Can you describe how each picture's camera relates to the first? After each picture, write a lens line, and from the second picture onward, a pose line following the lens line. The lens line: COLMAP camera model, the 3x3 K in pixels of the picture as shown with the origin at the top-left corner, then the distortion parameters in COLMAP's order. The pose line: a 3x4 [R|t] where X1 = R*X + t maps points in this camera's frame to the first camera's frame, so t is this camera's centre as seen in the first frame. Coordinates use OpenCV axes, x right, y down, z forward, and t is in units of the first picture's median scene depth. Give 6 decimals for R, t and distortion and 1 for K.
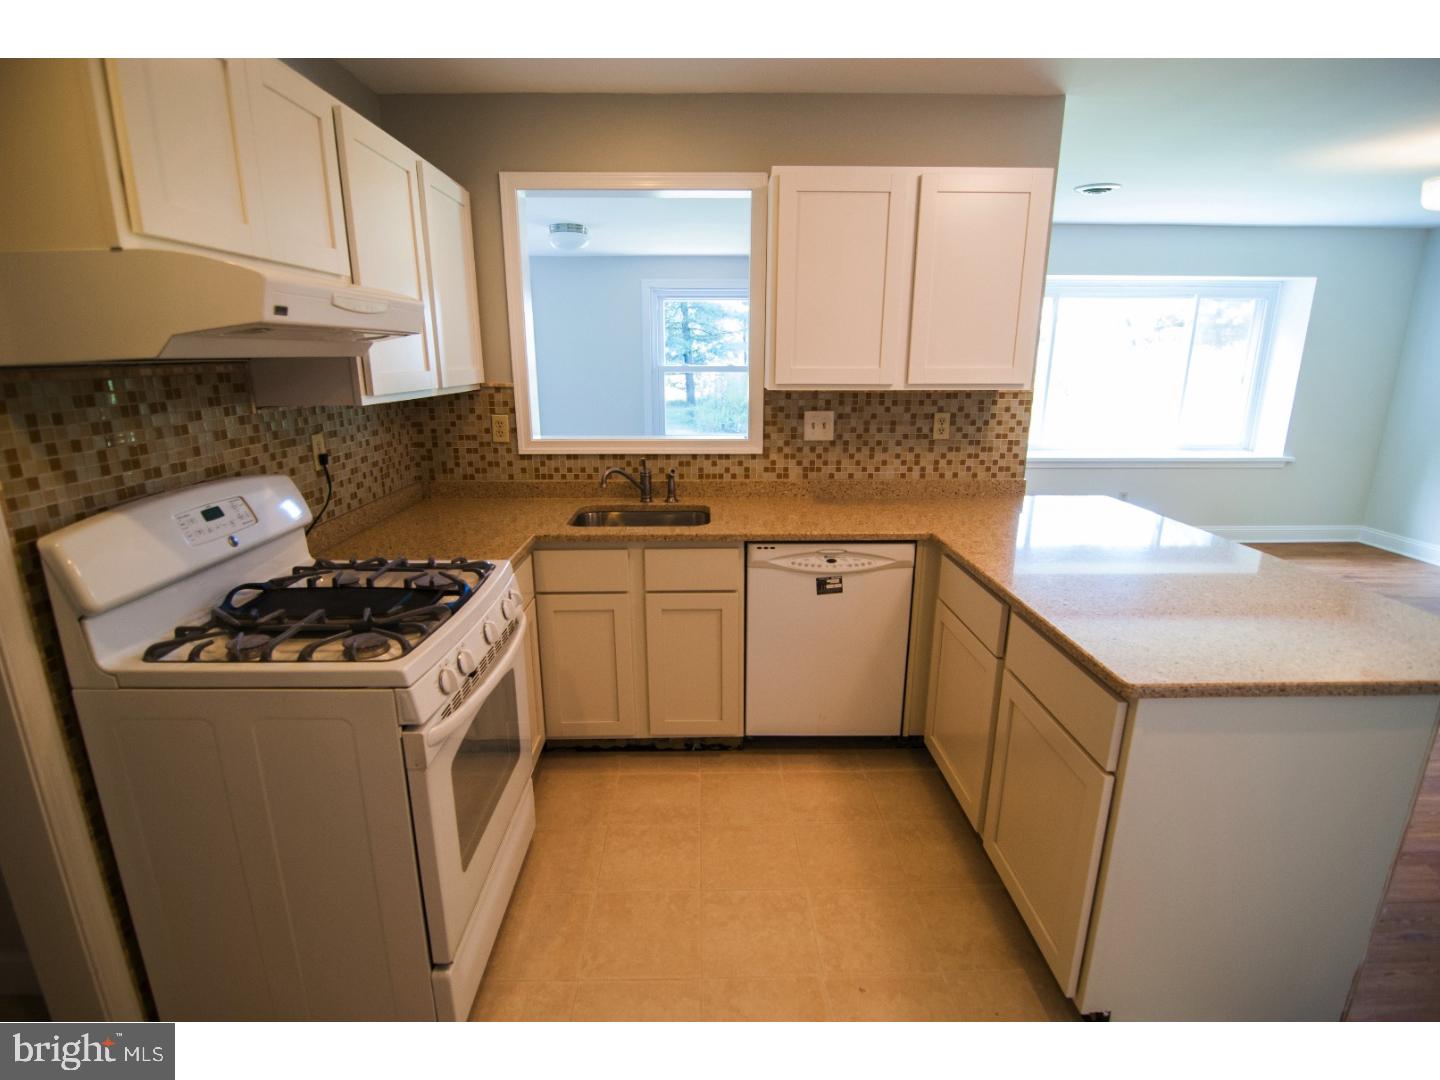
lens RADIAL K [[717.1, 0, 717.3], [0, 717.1, 553.8], [0, 0, 1]] dist [0.002895, -0.017189]
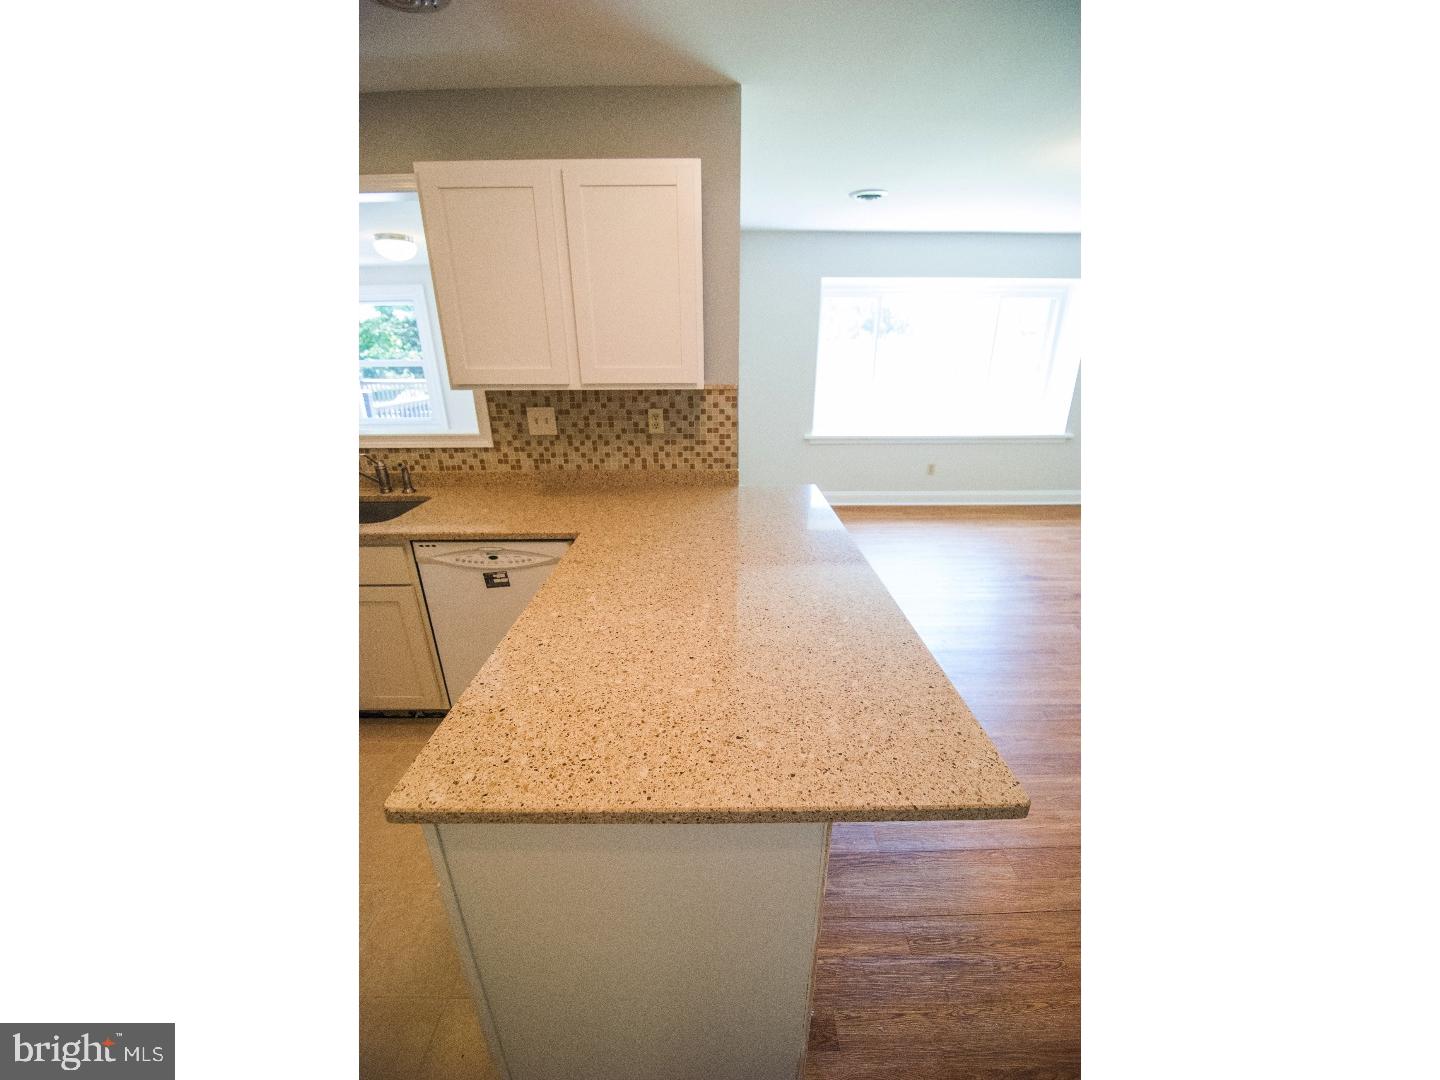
lens RADIAL K [[516.3, 0, 723.5], [0, 516.3, 543.7], [0, 0, 1]] dist [-0.000550, -0.017935]
pose [[0.999981, -0.000508, -0.006129, 0.421446], [0.001103, 0.995246, 0.097383, -0.070417], [0.006050, -0.097388, 0.995228, 0.210694]]
